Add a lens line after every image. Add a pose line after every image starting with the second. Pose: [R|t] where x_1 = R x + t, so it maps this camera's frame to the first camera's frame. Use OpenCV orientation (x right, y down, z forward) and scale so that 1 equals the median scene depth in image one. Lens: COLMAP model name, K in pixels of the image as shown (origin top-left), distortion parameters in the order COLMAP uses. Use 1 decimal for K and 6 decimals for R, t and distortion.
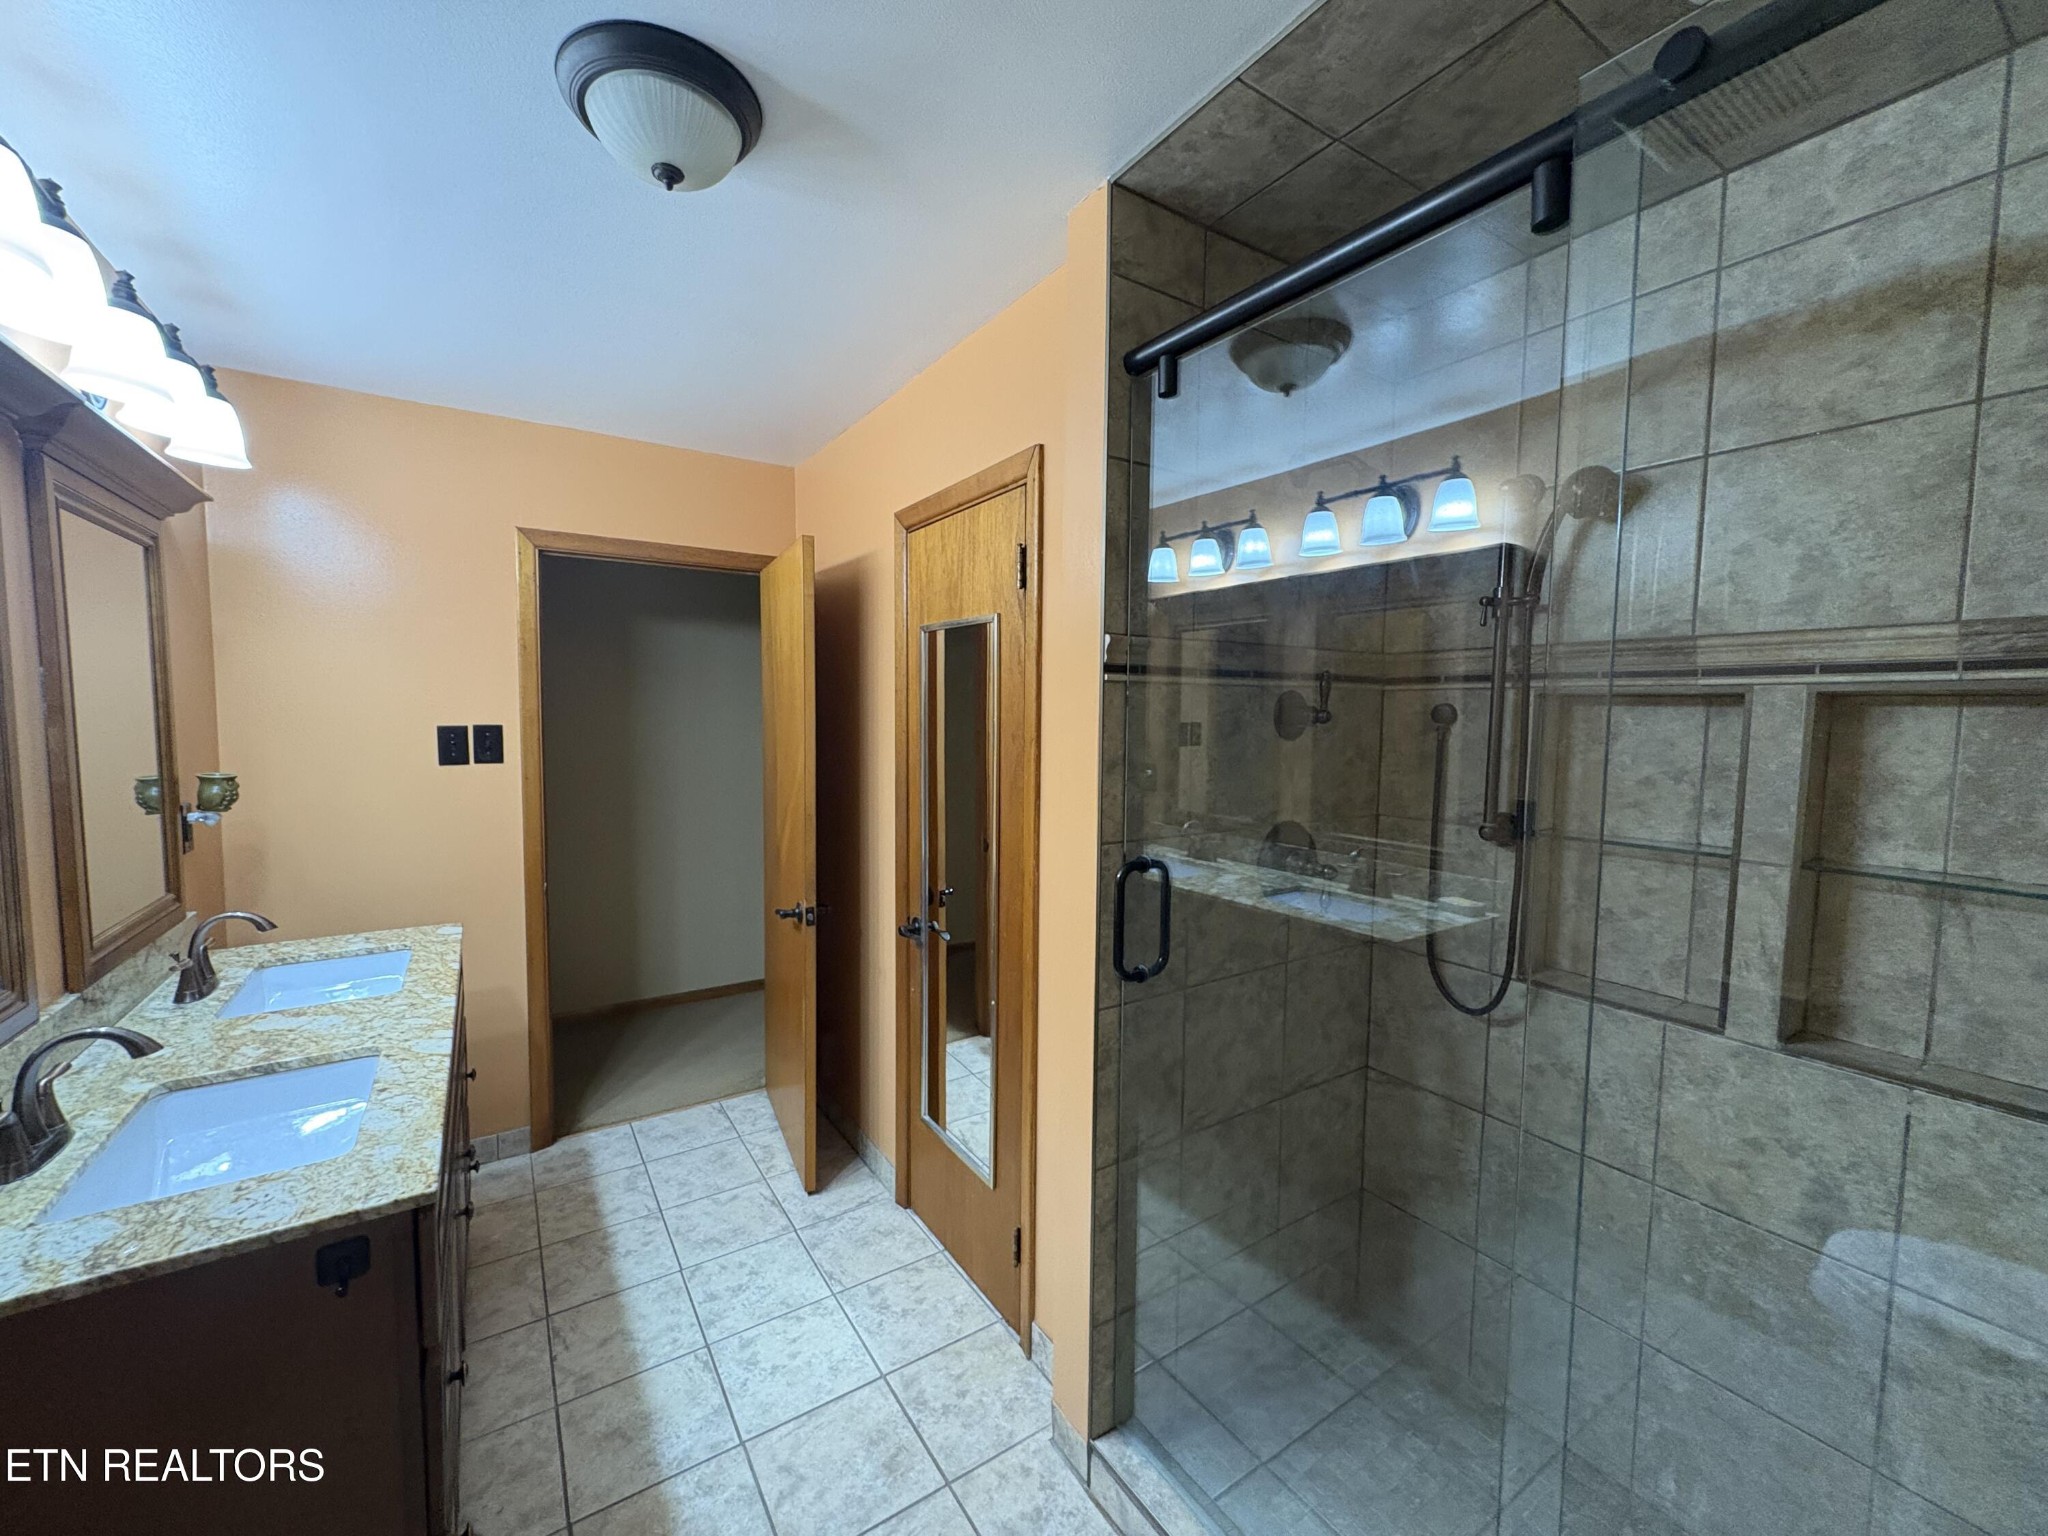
lens RADIAL K [[809.4, 0, 1027.5], [0, 809.4, 769.3], [0, 0, 1]] dist [0.001215, -0.000204]
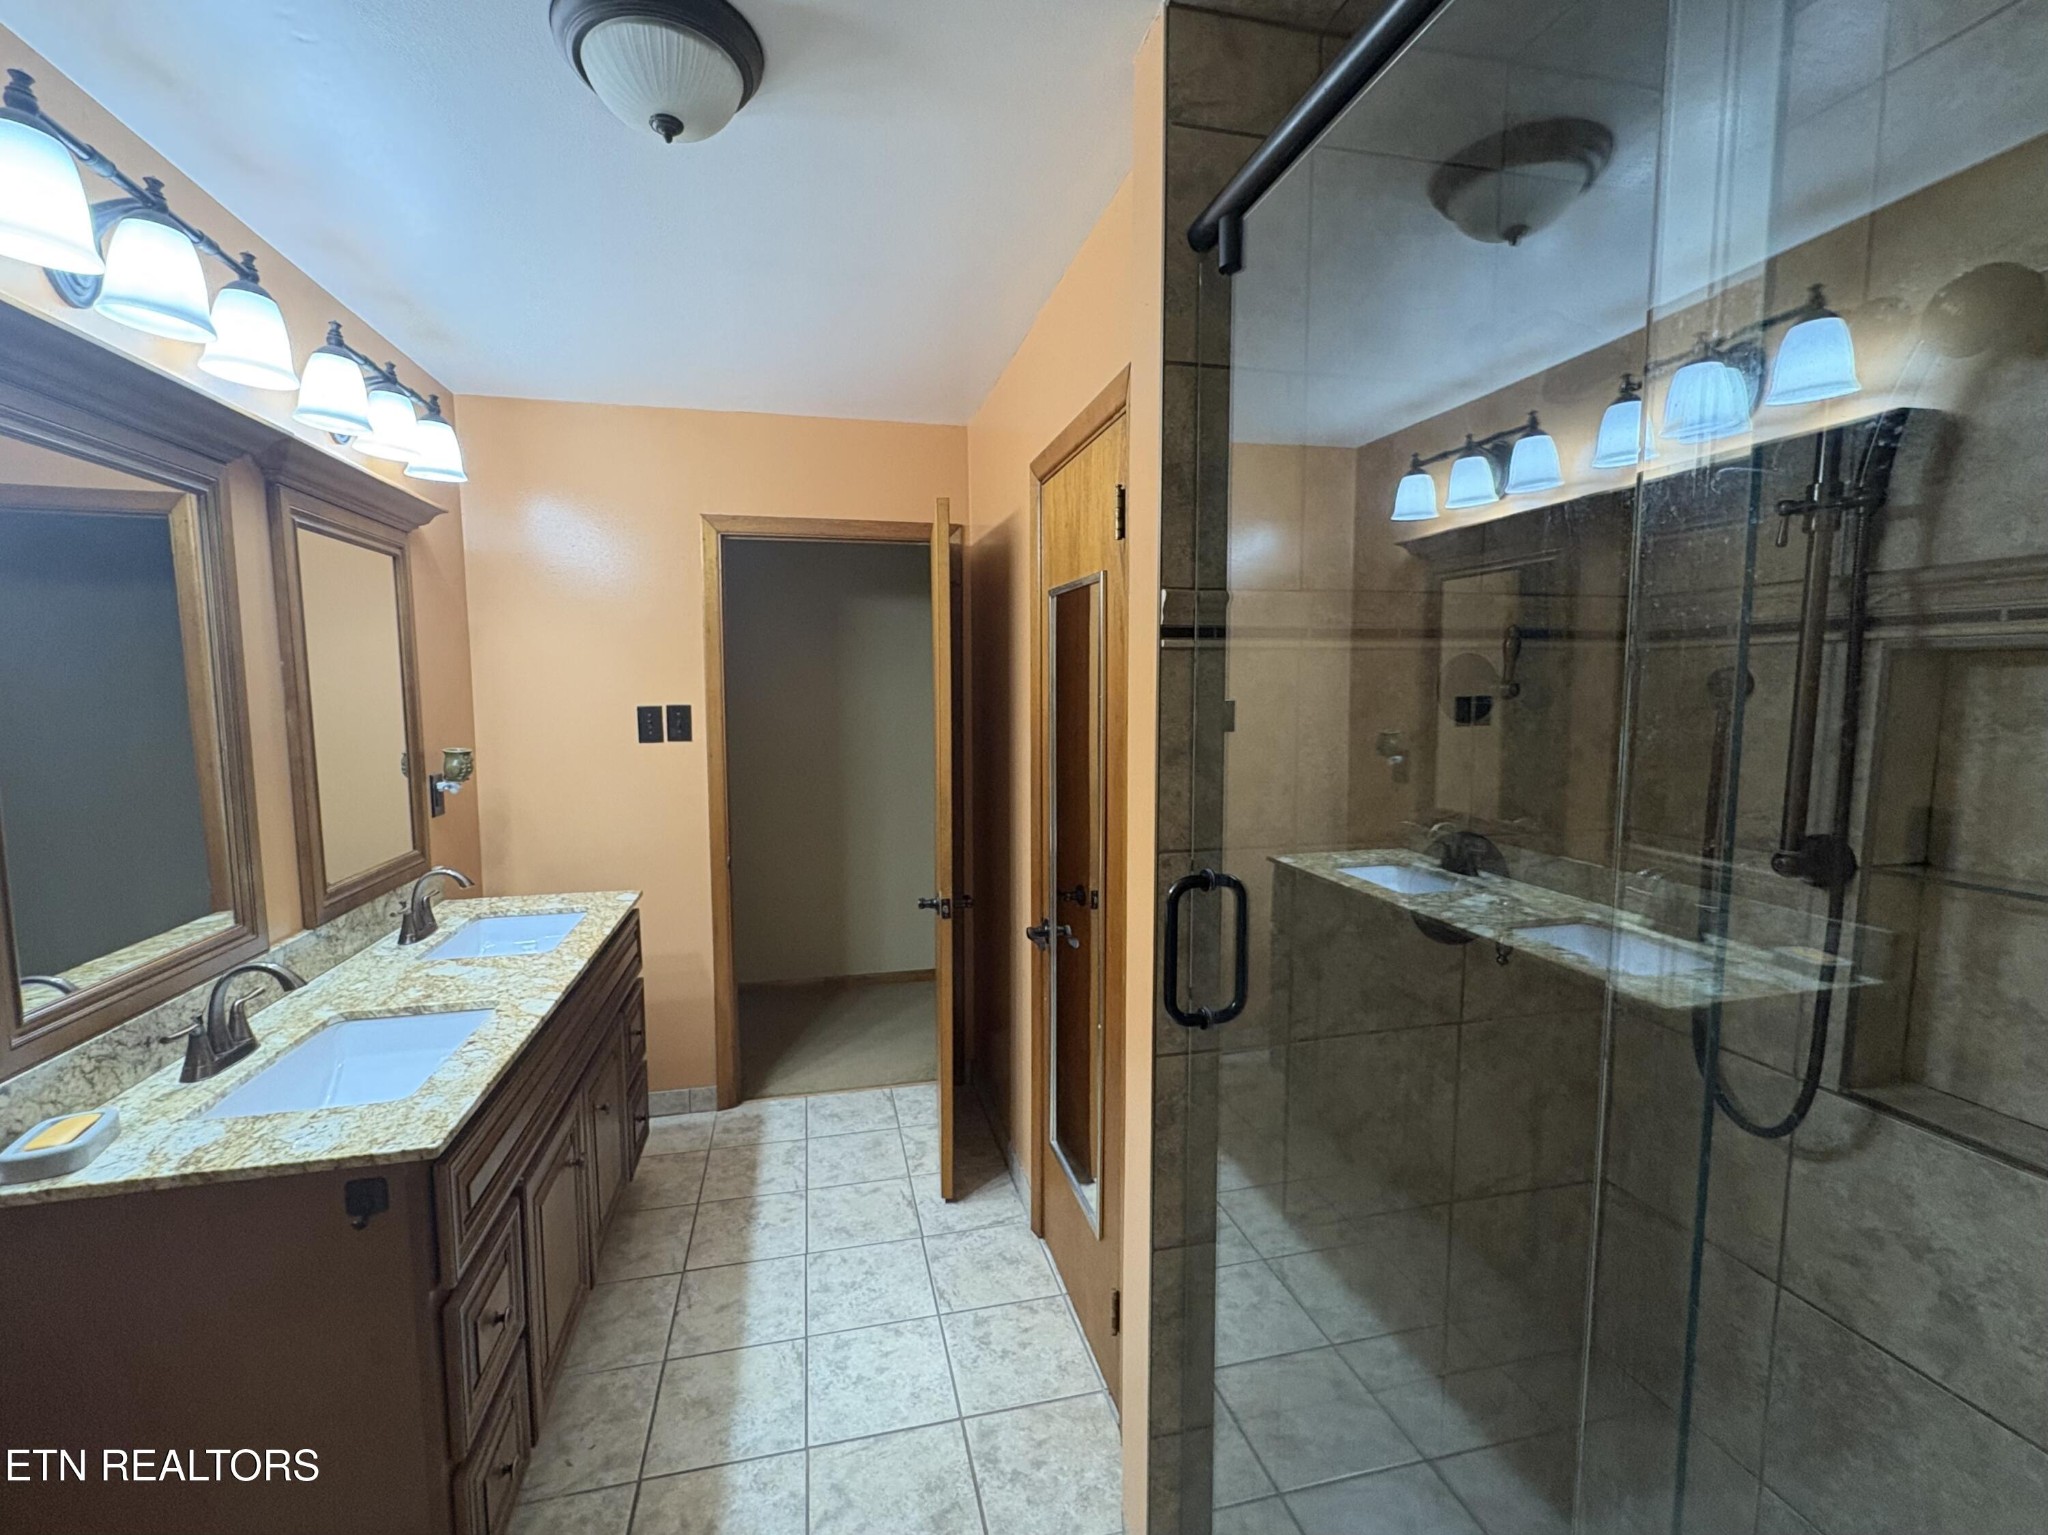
lens RADIAL K [[879.5, 0, 1013.9], [0, 879.5, 770.0], [0, 0, 1]] dist [0.001654, -0.000625]
pose [[0.936903, 0.020634, -0.348981, 0.218271], [-0.011977, 0.999565, 0.026944, -0.009005], [0.349385, -0.021064, 0.936742, 0.112397]]
